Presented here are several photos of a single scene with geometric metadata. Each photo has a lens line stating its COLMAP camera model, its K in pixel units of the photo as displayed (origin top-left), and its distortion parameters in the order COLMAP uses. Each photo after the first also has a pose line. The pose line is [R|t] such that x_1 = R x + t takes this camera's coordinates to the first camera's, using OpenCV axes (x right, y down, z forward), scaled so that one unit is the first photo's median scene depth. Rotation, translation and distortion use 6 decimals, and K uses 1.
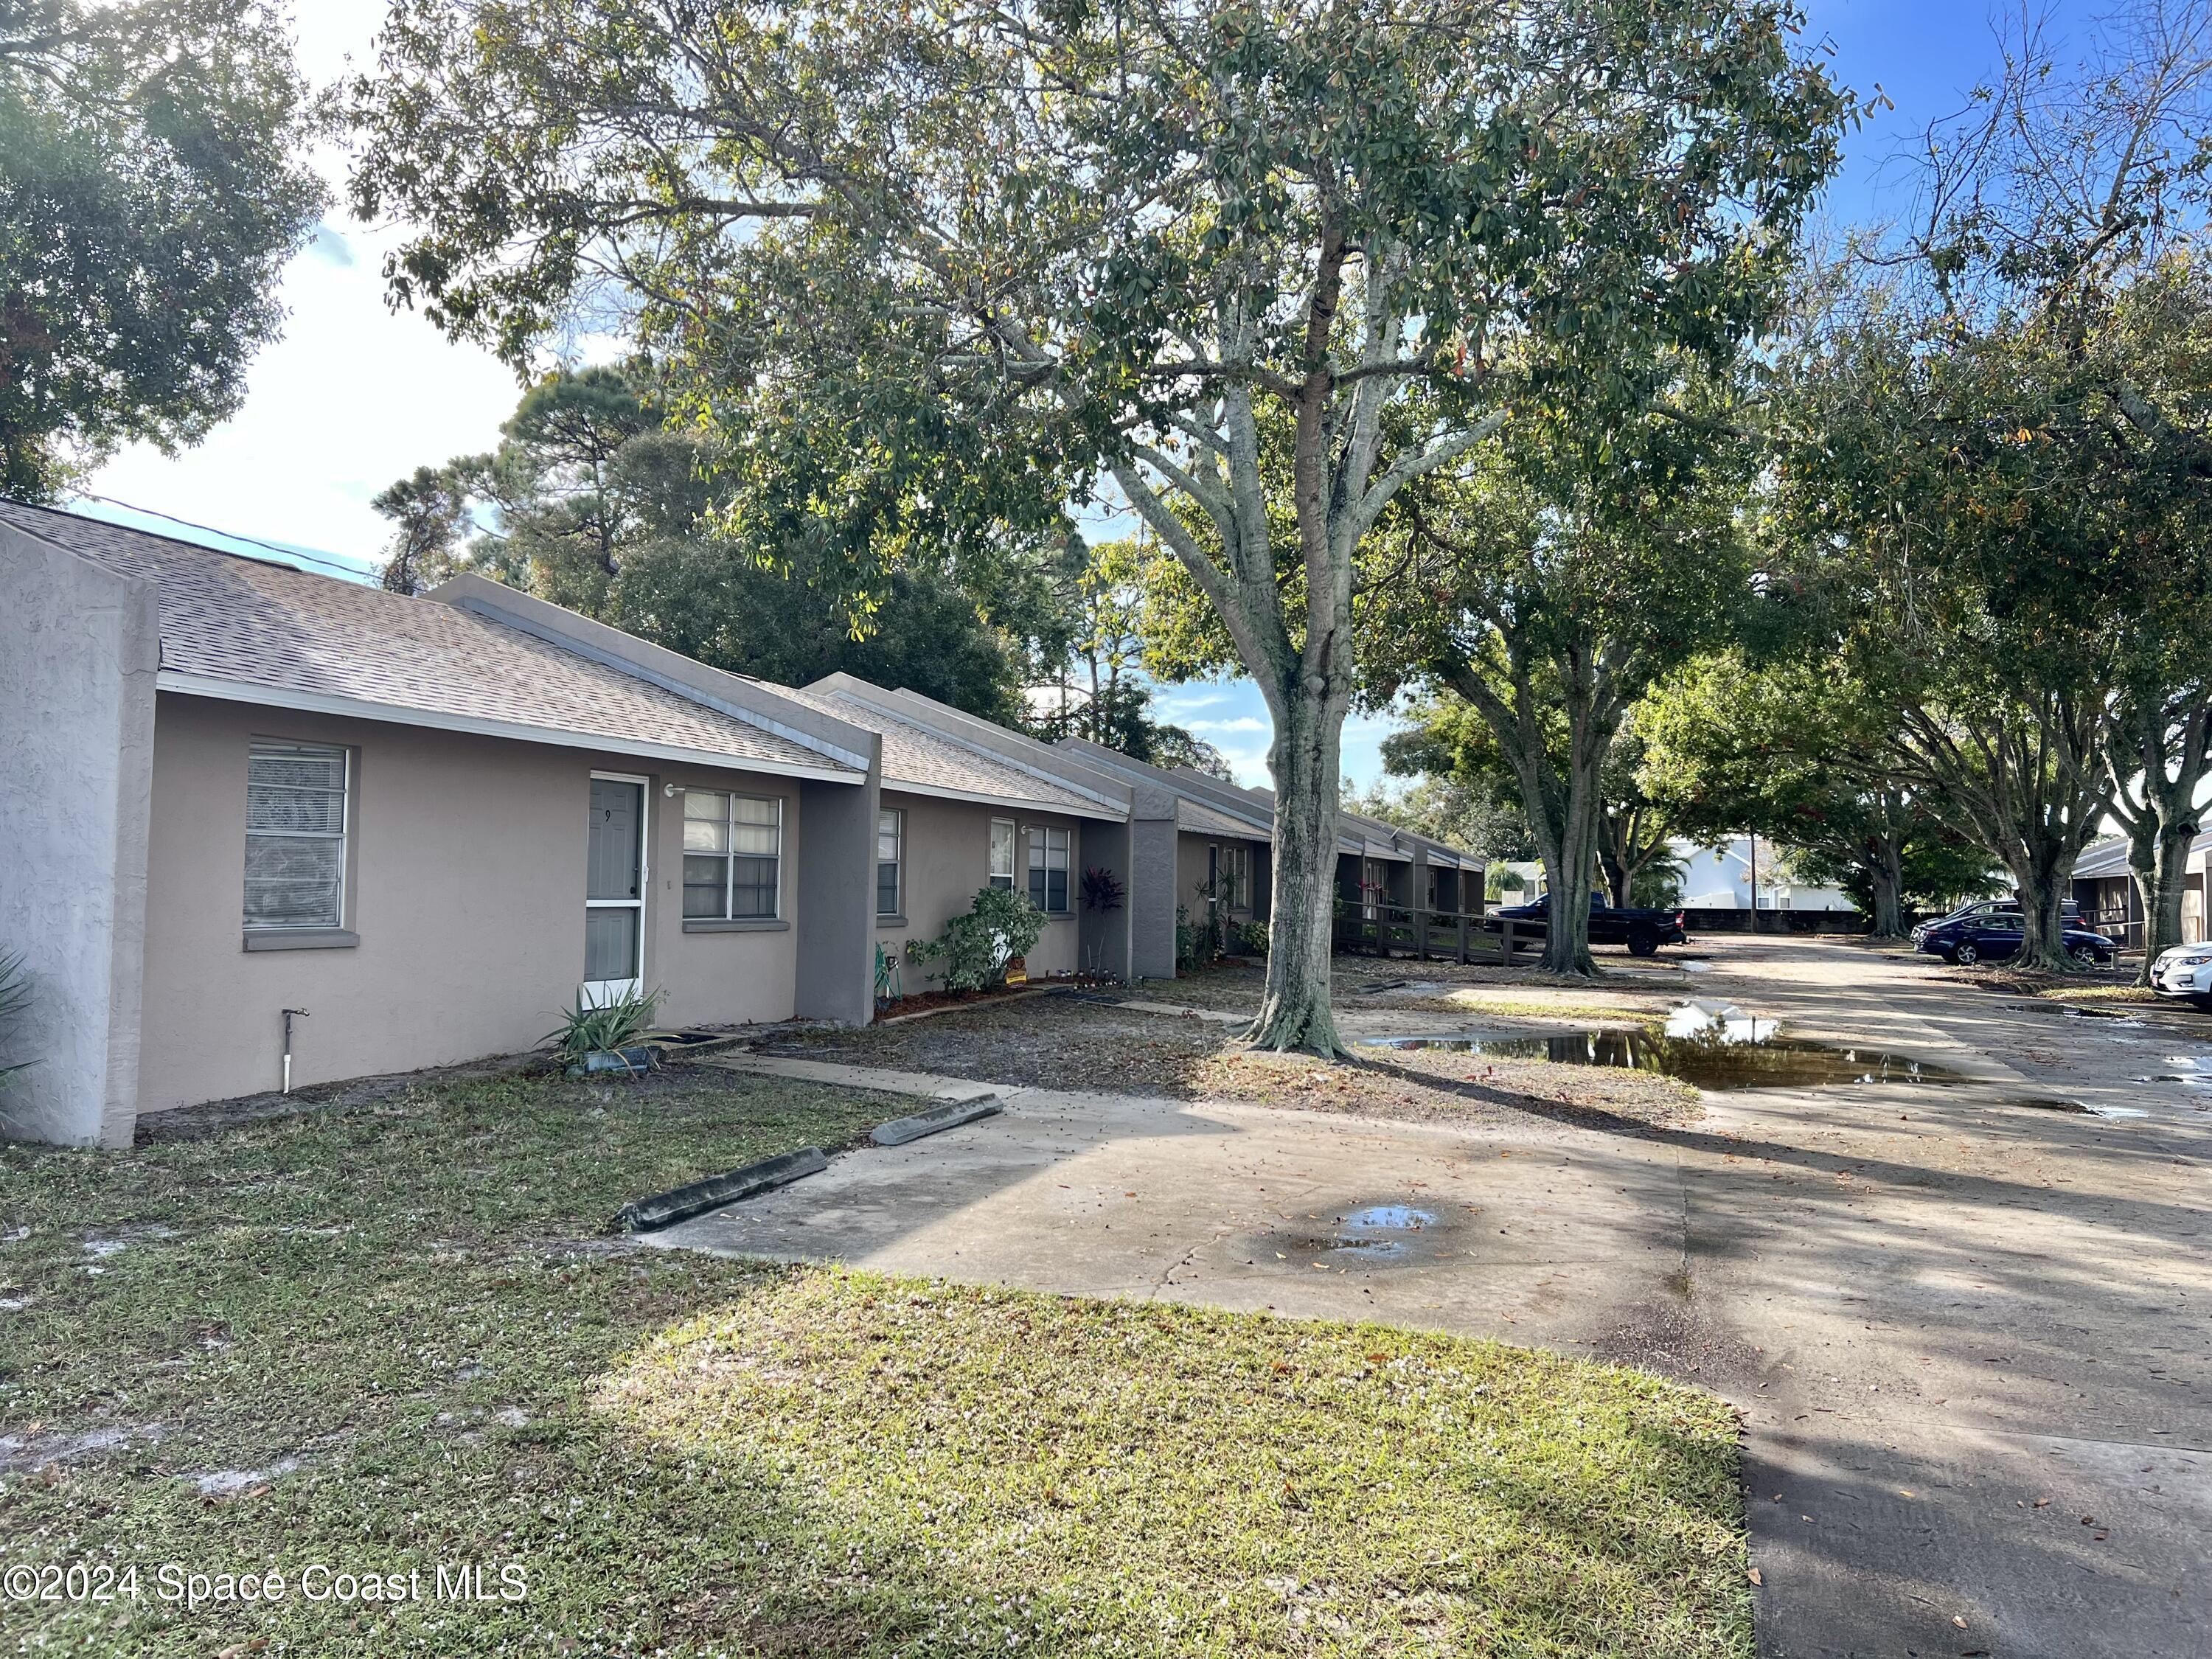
lens RADIAL K [[1673.9, 0, 1096.3], [0, 1673.9, 851.9], [0, 0, 1]] dist [0.021641, -0.009272]
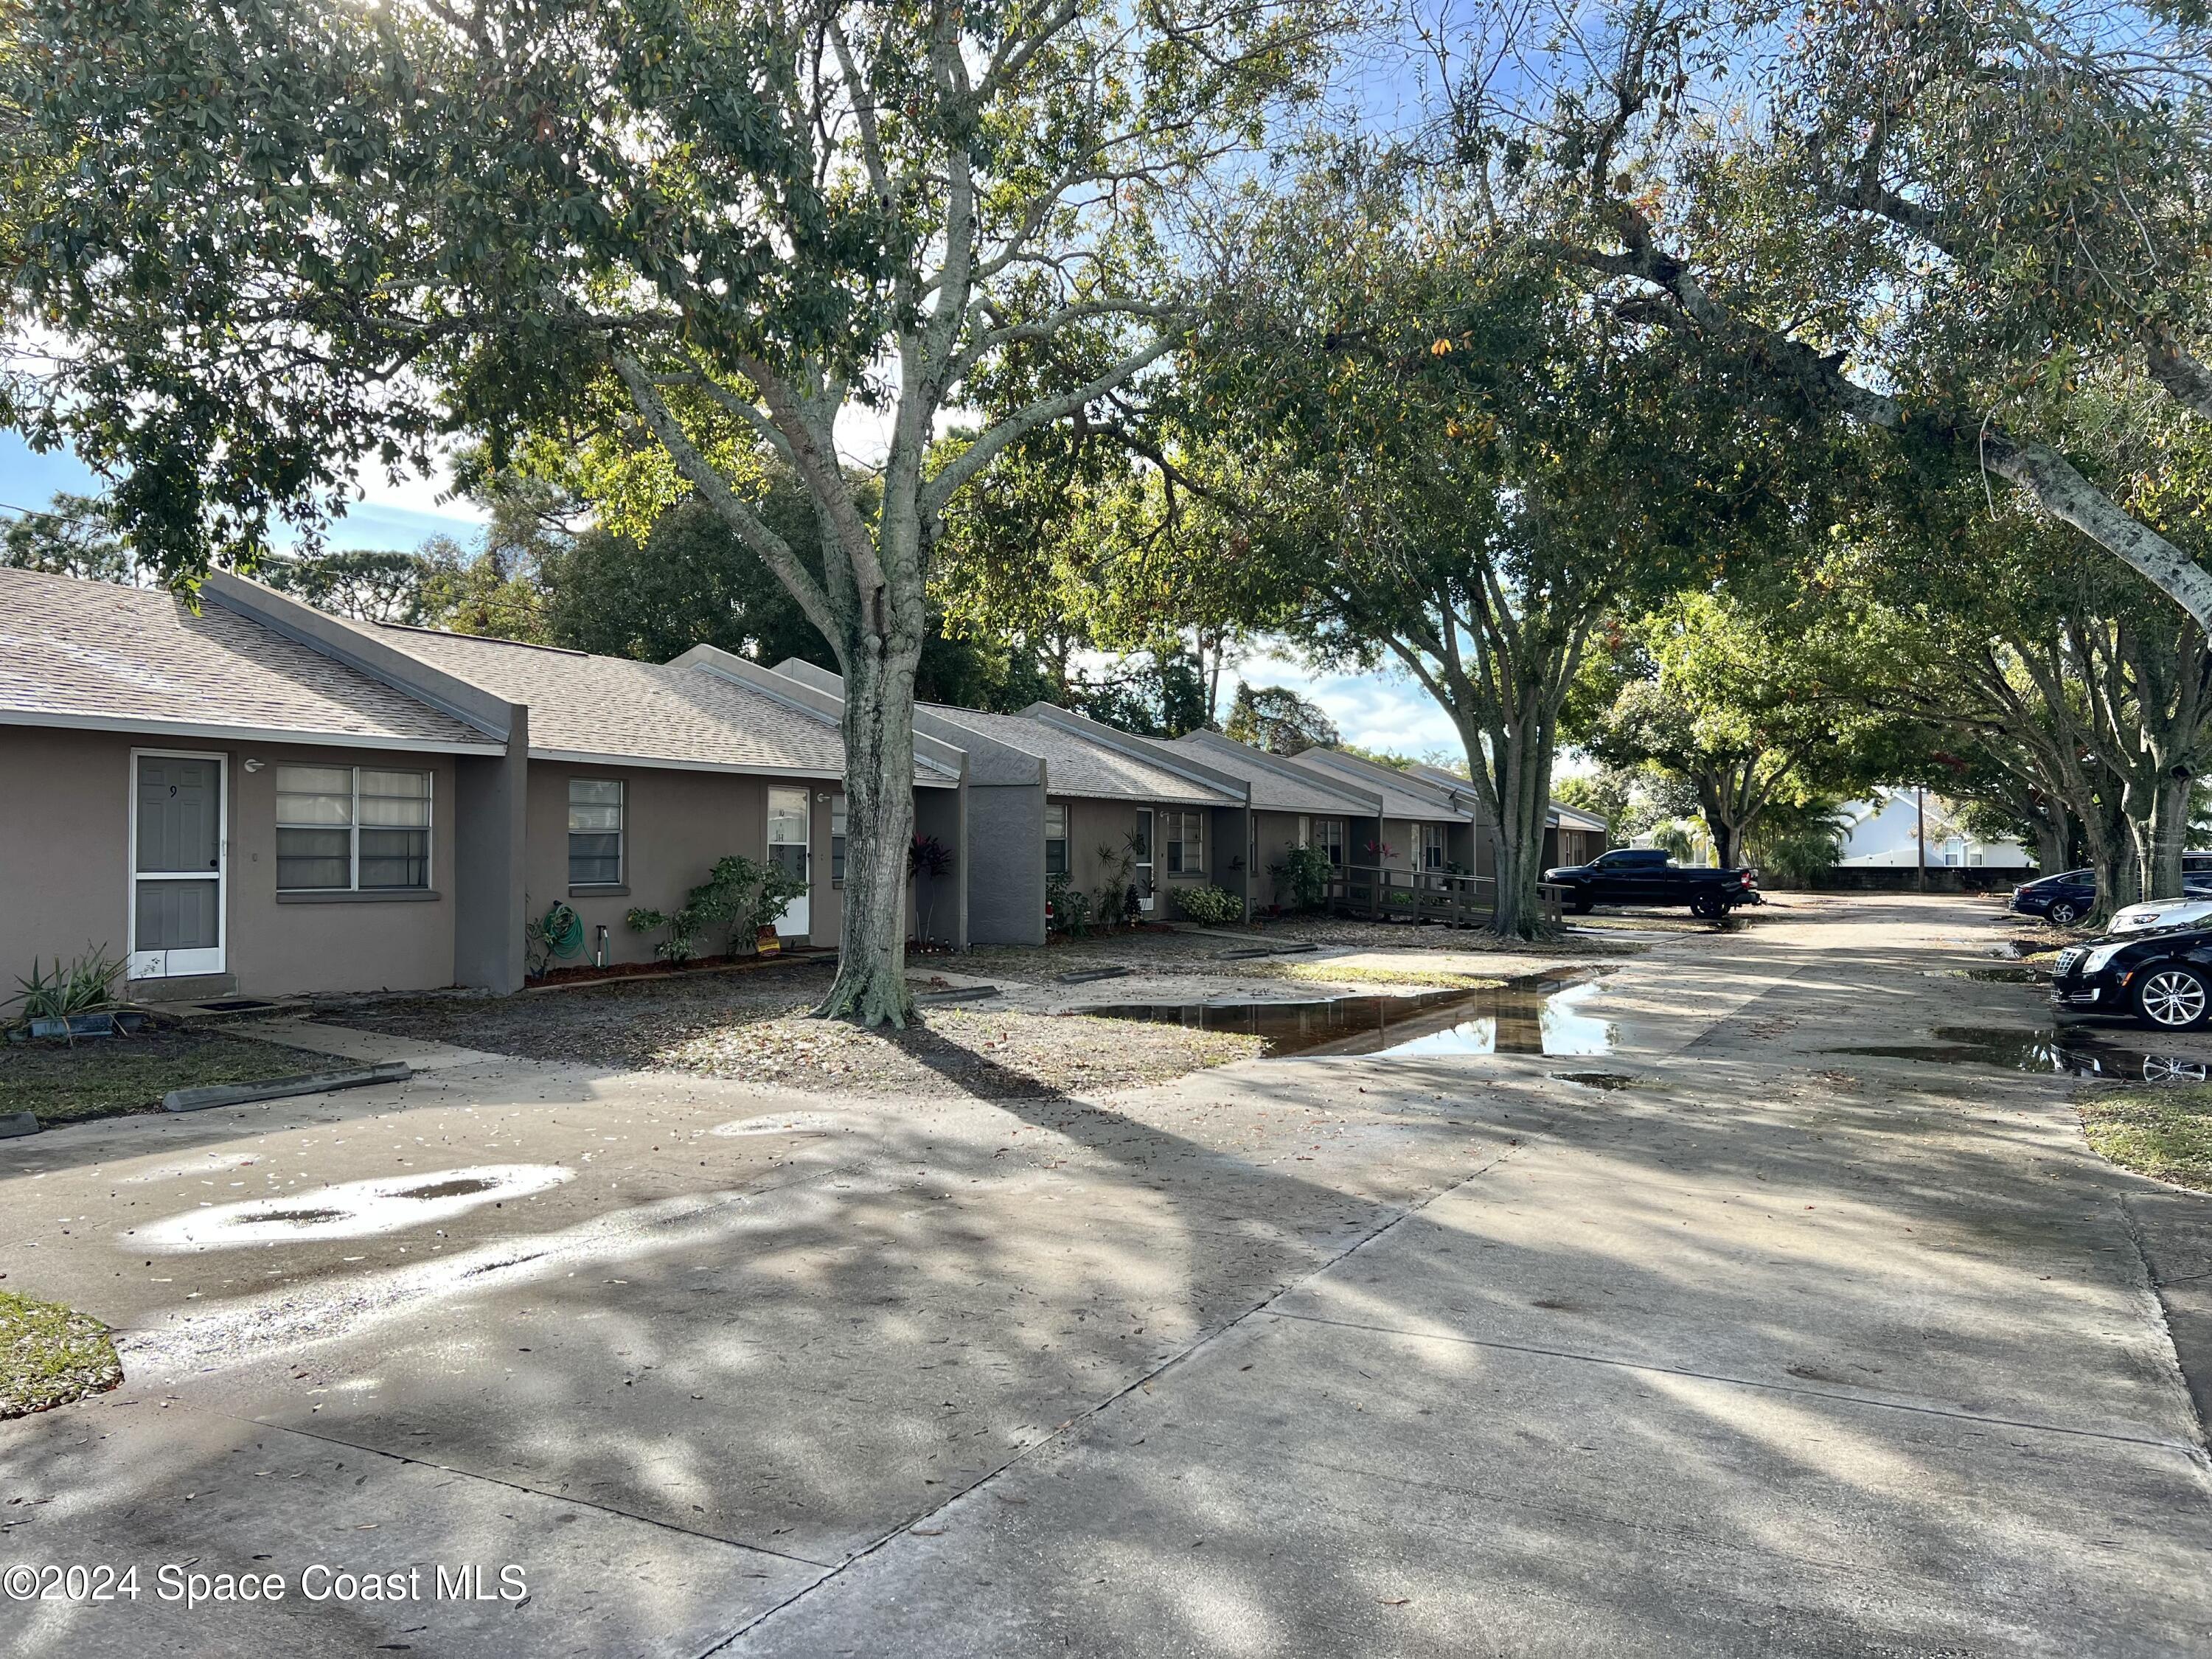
lens RADIAL K [[1673.9, 0, 1096.3], [0, 1673.9, 851.9], [0, 0, 1]] dist [0.021641, -0.009272]
pose [[0.986395, -0.013257, -0.163856, 0.332151], [0.016476, 0.999697, 0.018302, 0.004429], [0.163564, -0.020752, 0.986314, 0.046261]]
